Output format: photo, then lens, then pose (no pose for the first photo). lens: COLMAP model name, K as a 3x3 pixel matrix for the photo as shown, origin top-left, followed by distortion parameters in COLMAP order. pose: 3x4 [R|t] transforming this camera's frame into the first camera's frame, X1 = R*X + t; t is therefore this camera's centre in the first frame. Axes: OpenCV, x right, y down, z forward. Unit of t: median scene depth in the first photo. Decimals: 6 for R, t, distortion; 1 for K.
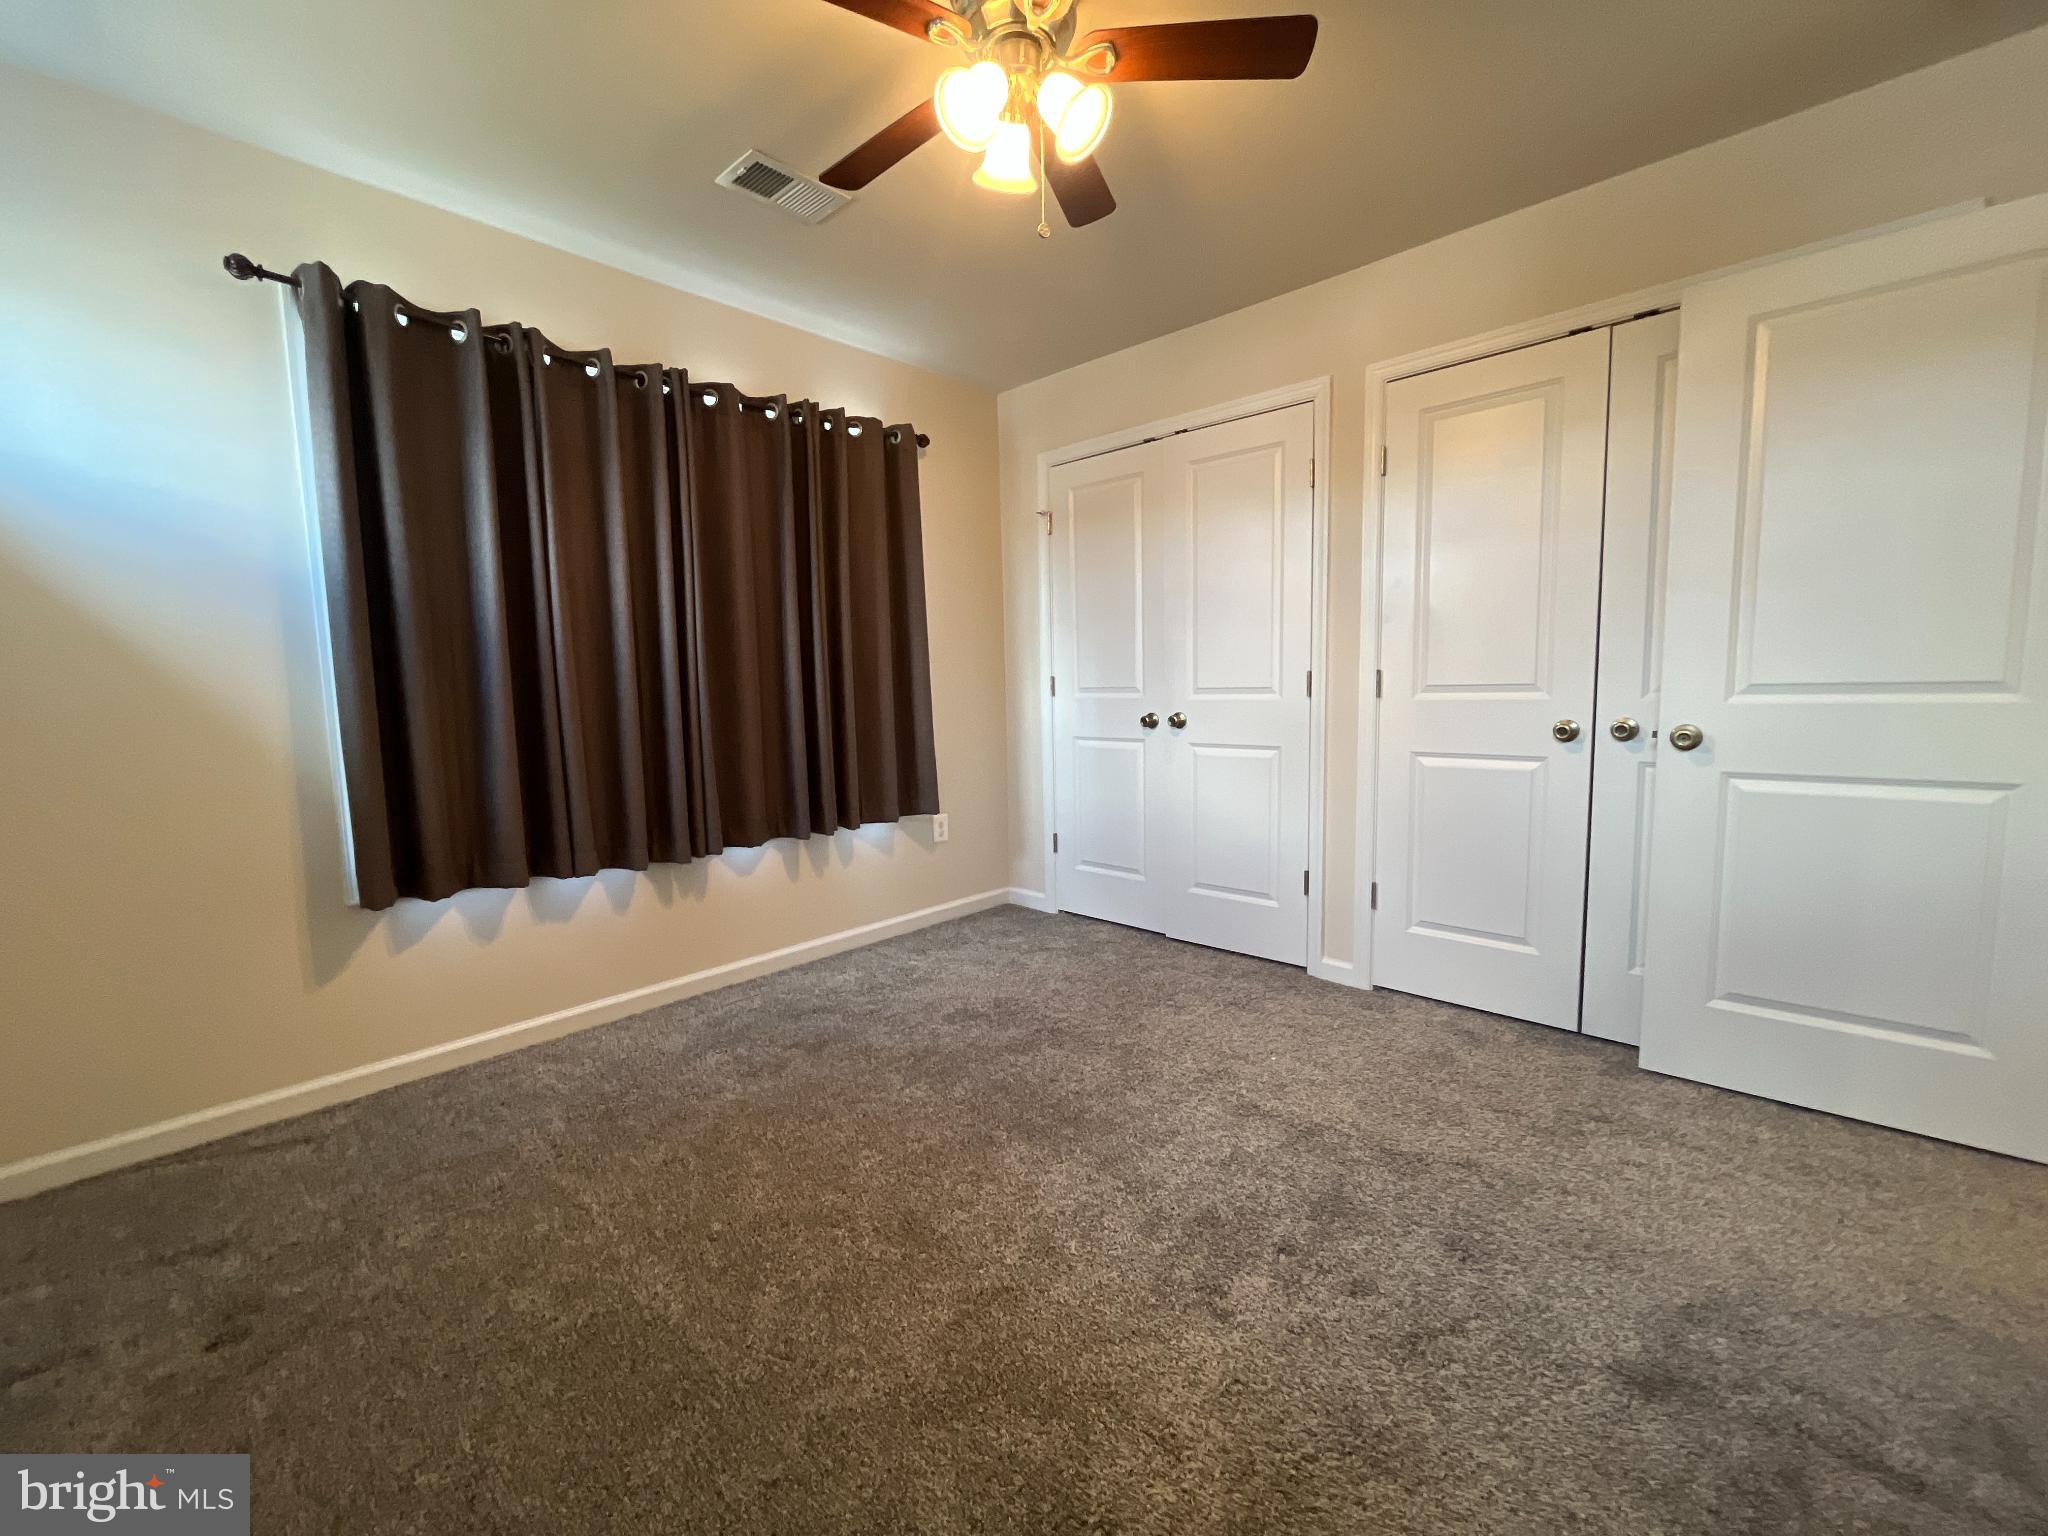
lens RADIAL K [[826.4, 0, 1025.8], [0, 826.4, 769.3], [0, 0, 1]] dist [-0.002325, -0.000541]
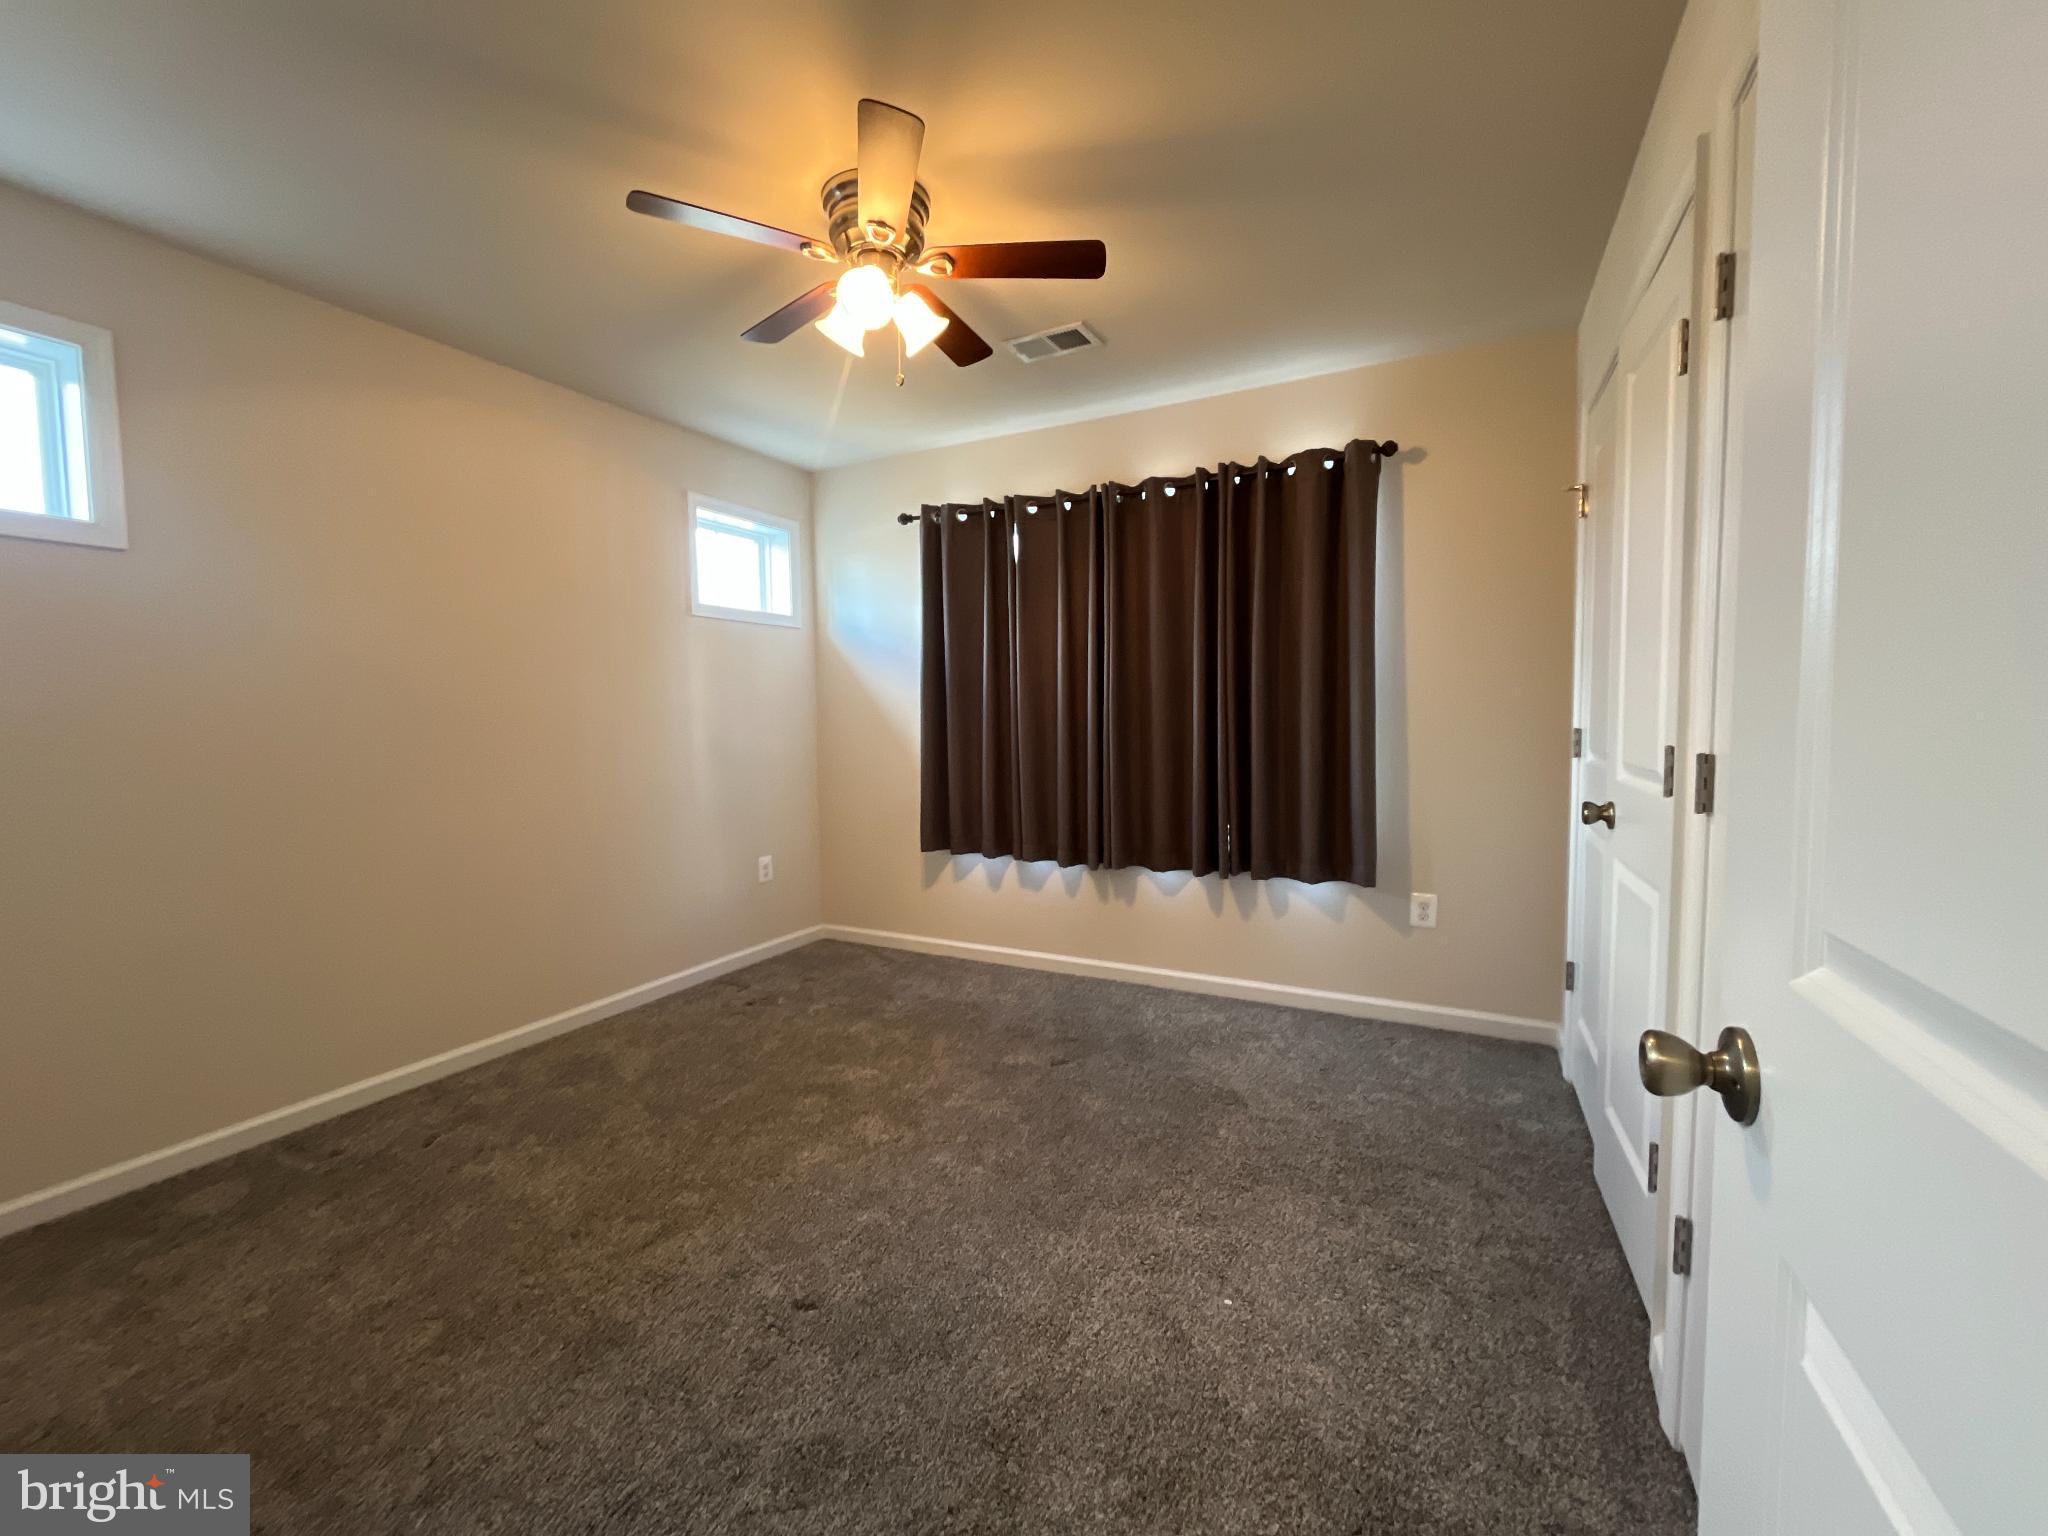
lens RADIAL K [[826.4, 0, 1012.0], [0, 826.4, 766.0], [0, 0, 1]] dist [-0.002325, -0.000541]
pose [[0.265824, 0.078287, -0.960838, 0.786280], [-0.094387, 0.994022, 0.054878, -0.106416], [0.959390, 0.076103, 0.271624, 0.539233]]
